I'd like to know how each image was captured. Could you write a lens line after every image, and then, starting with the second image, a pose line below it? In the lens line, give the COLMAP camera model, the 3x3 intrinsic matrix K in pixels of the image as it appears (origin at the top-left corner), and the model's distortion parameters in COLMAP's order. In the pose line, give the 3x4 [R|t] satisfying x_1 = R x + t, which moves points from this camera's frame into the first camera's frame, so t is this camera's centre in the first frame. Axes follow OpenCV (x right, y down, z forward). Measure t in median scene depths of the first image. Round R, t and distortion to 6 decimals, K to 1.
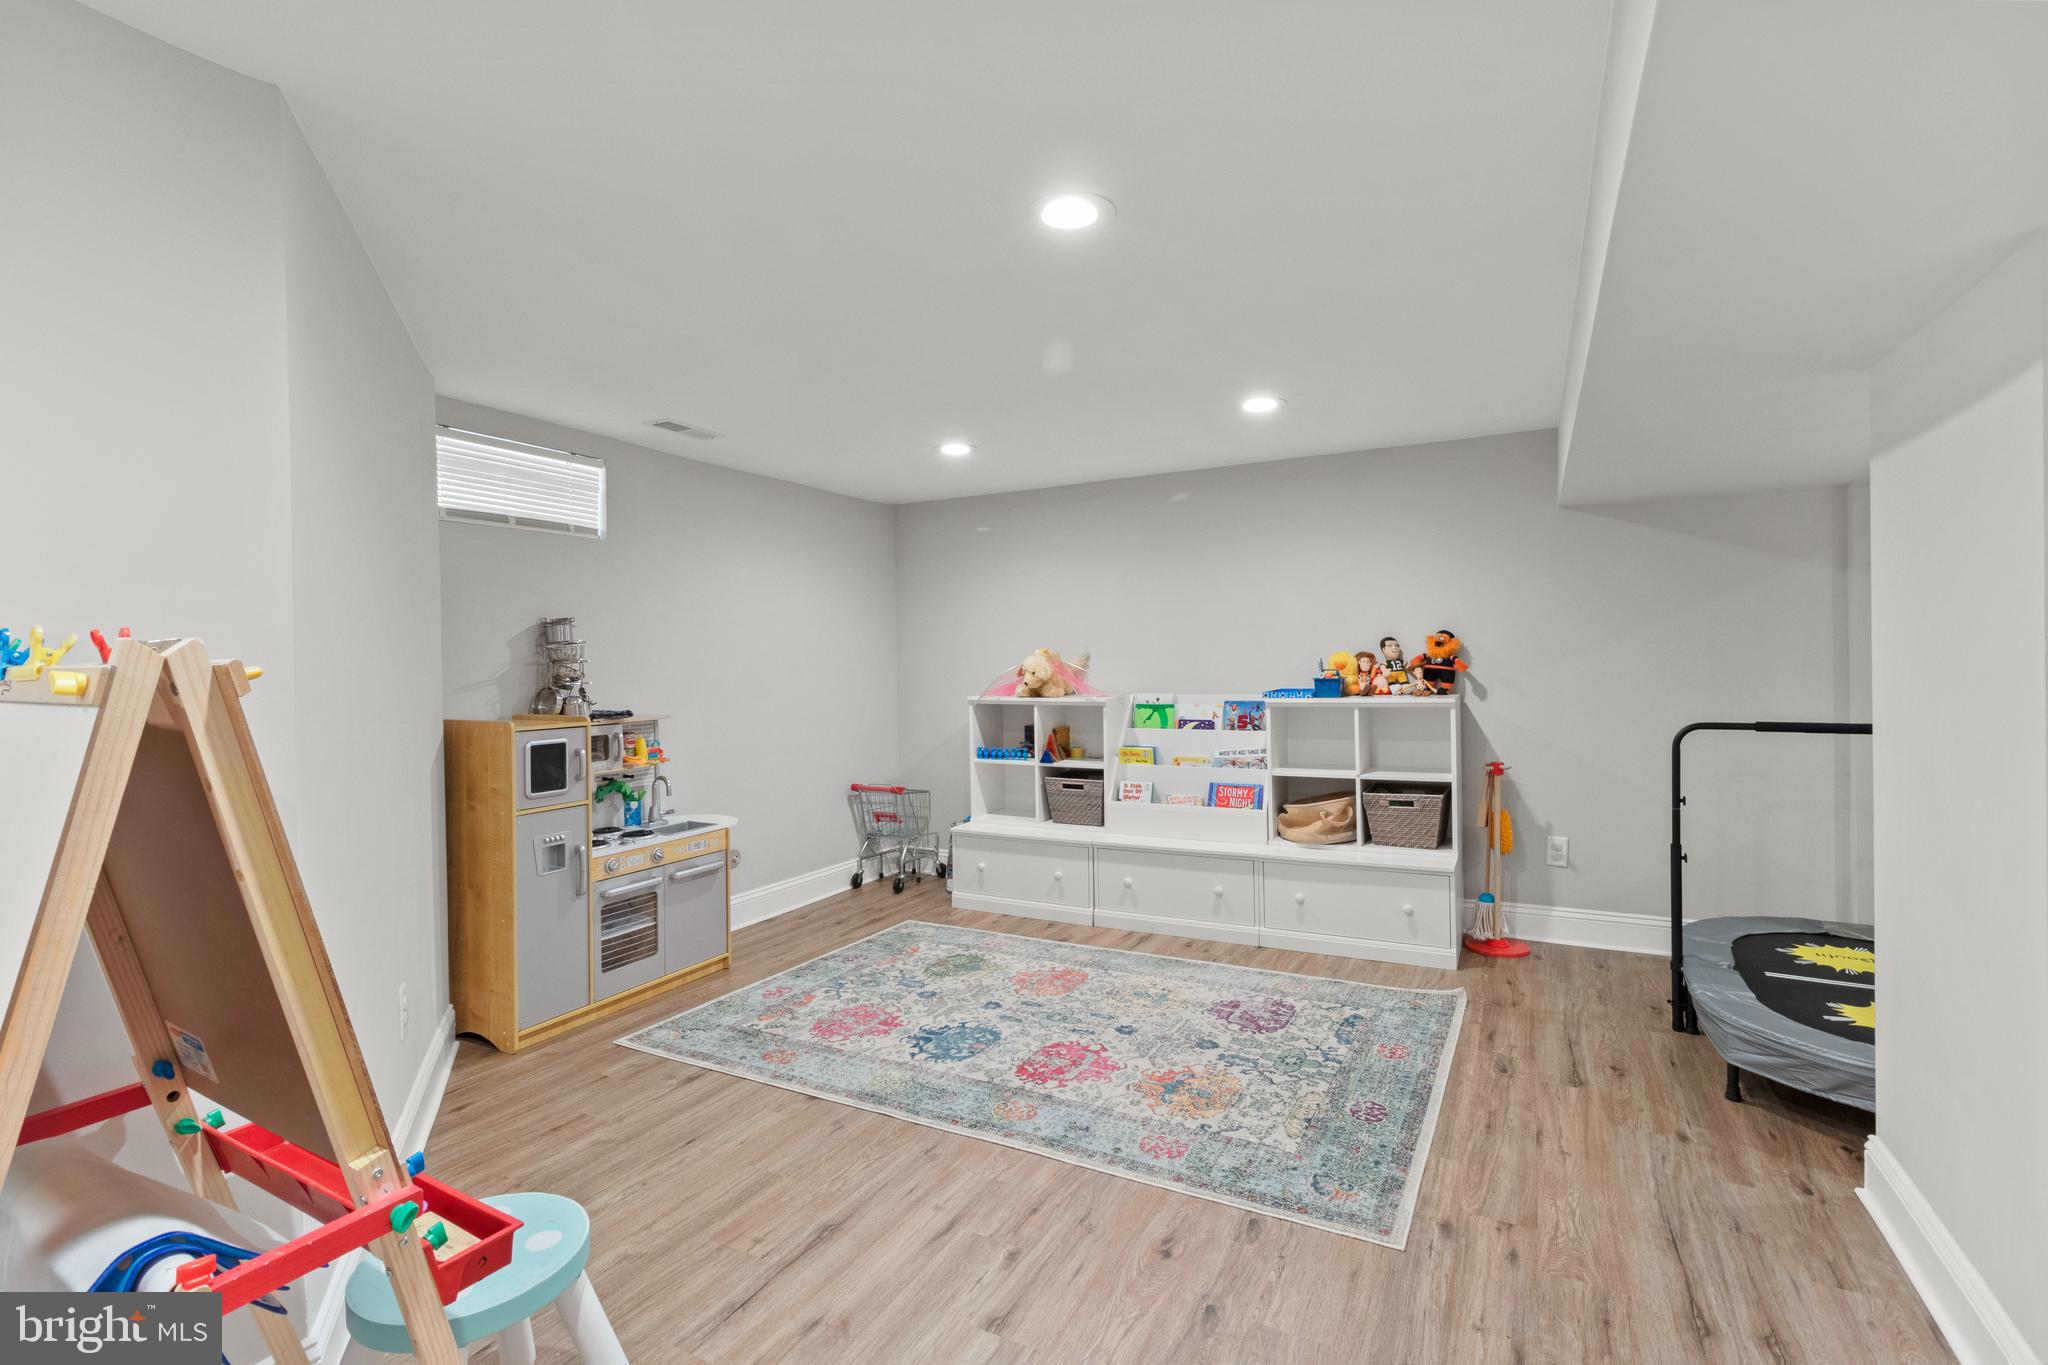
lens RADIAL K [[942.4, 0, 1026.9], [0, 942.4, 671.8], [0, 0, 1]] dist [0.001060, 0.000029]
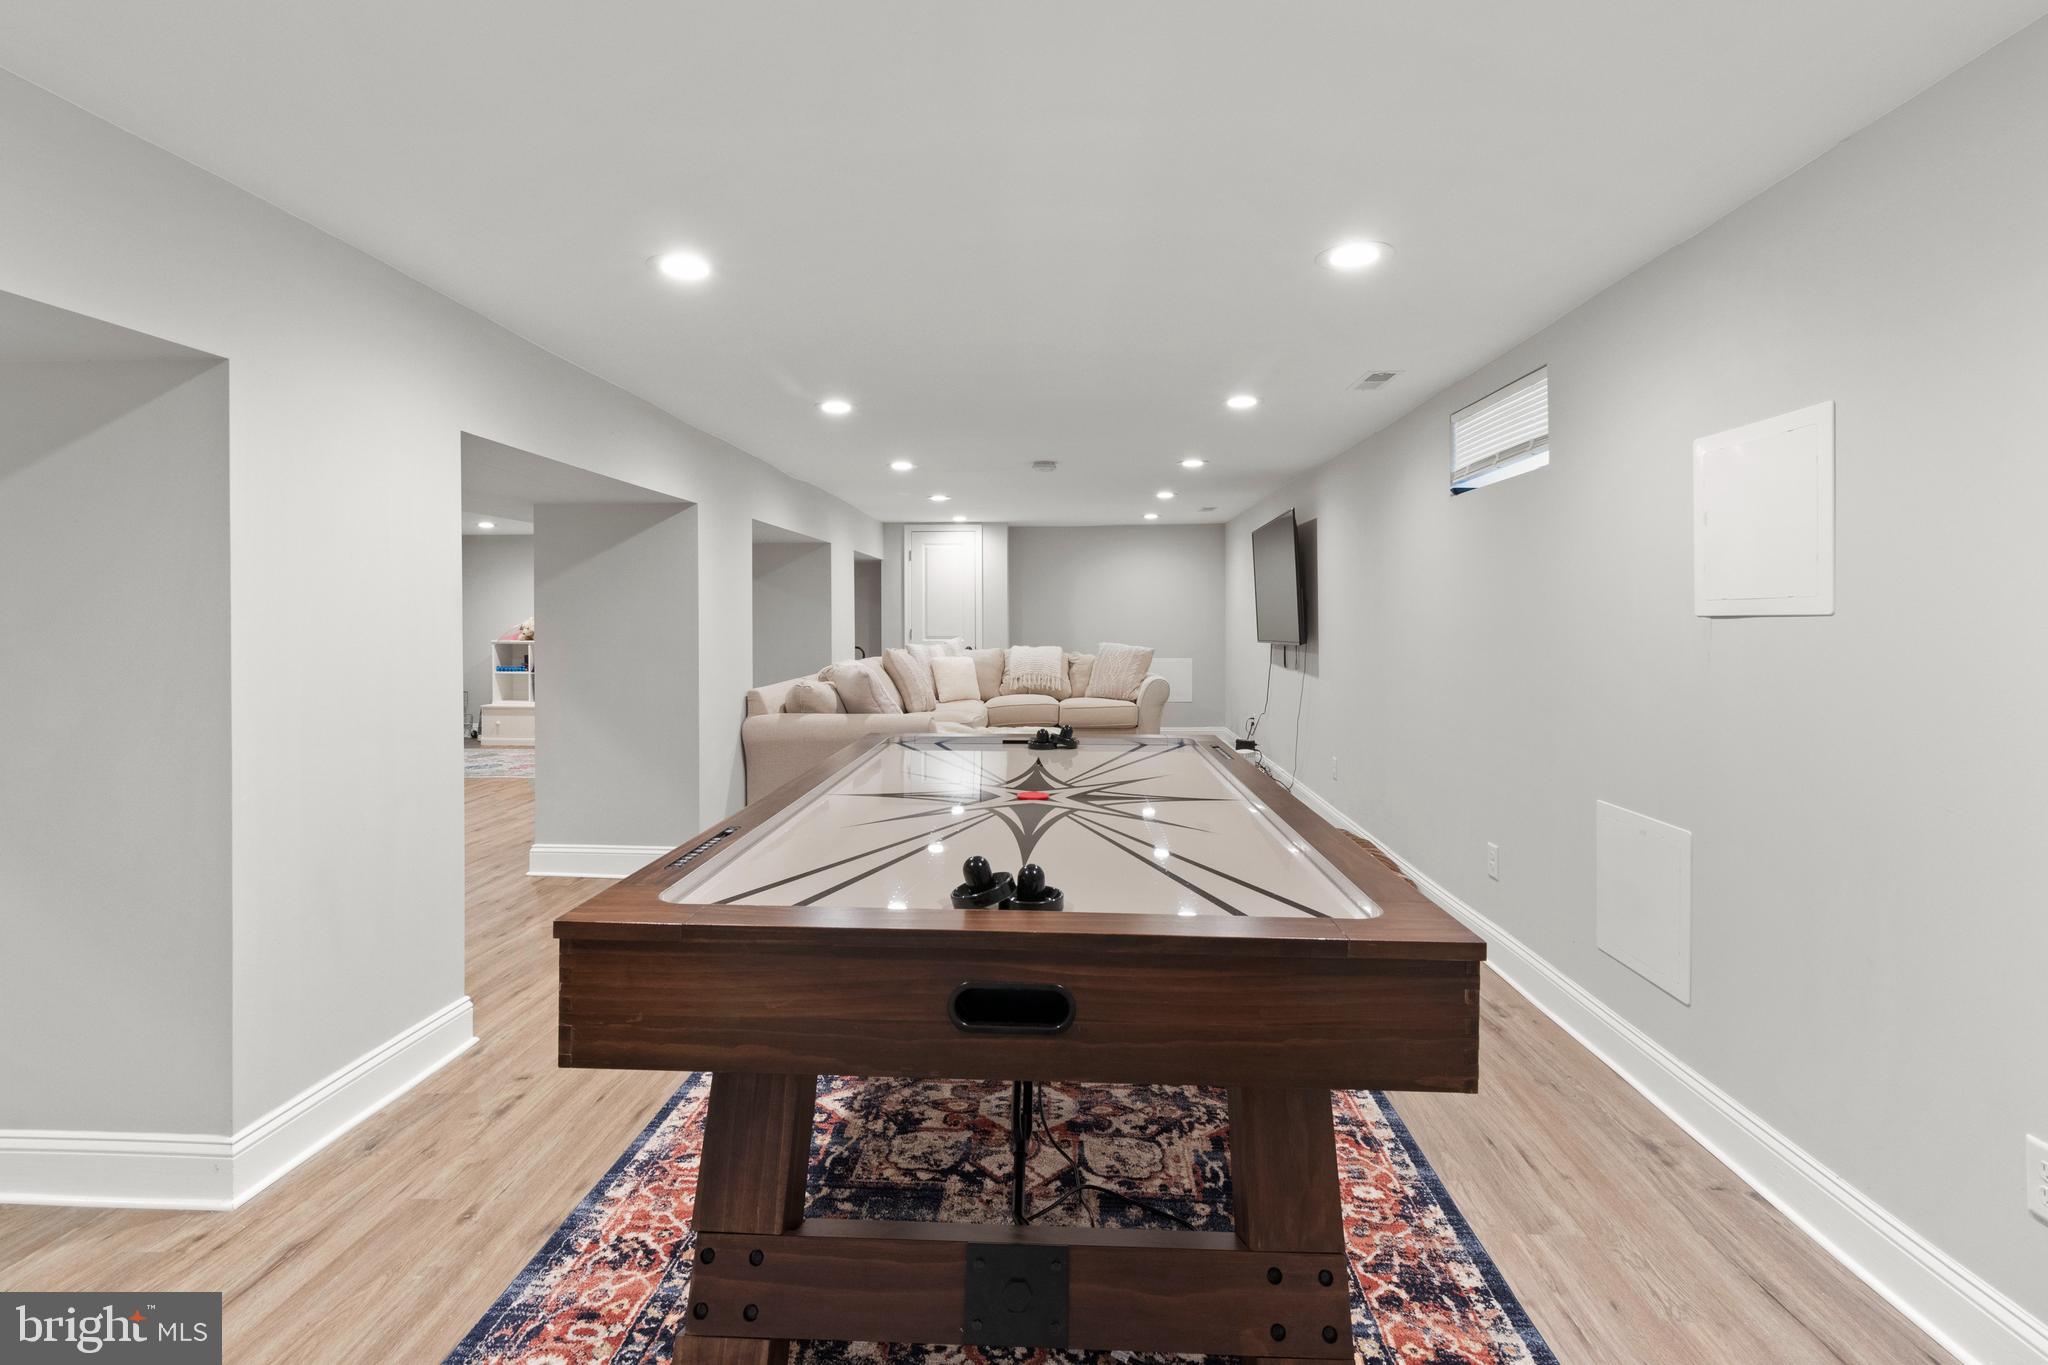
lens RADIAL K [[967.0, 0, 1023.2], [0, 967.0, 646.1], [0, 0, 1]] dist [0.002701, 0.000566]
pose [[0.900821, 0.012172, 0.434020, 0.060394], [-0.016577, 0.999842, 0.006364, 0.007755], [-0.433875, -0.012928, 0.900881, -1.307475]]
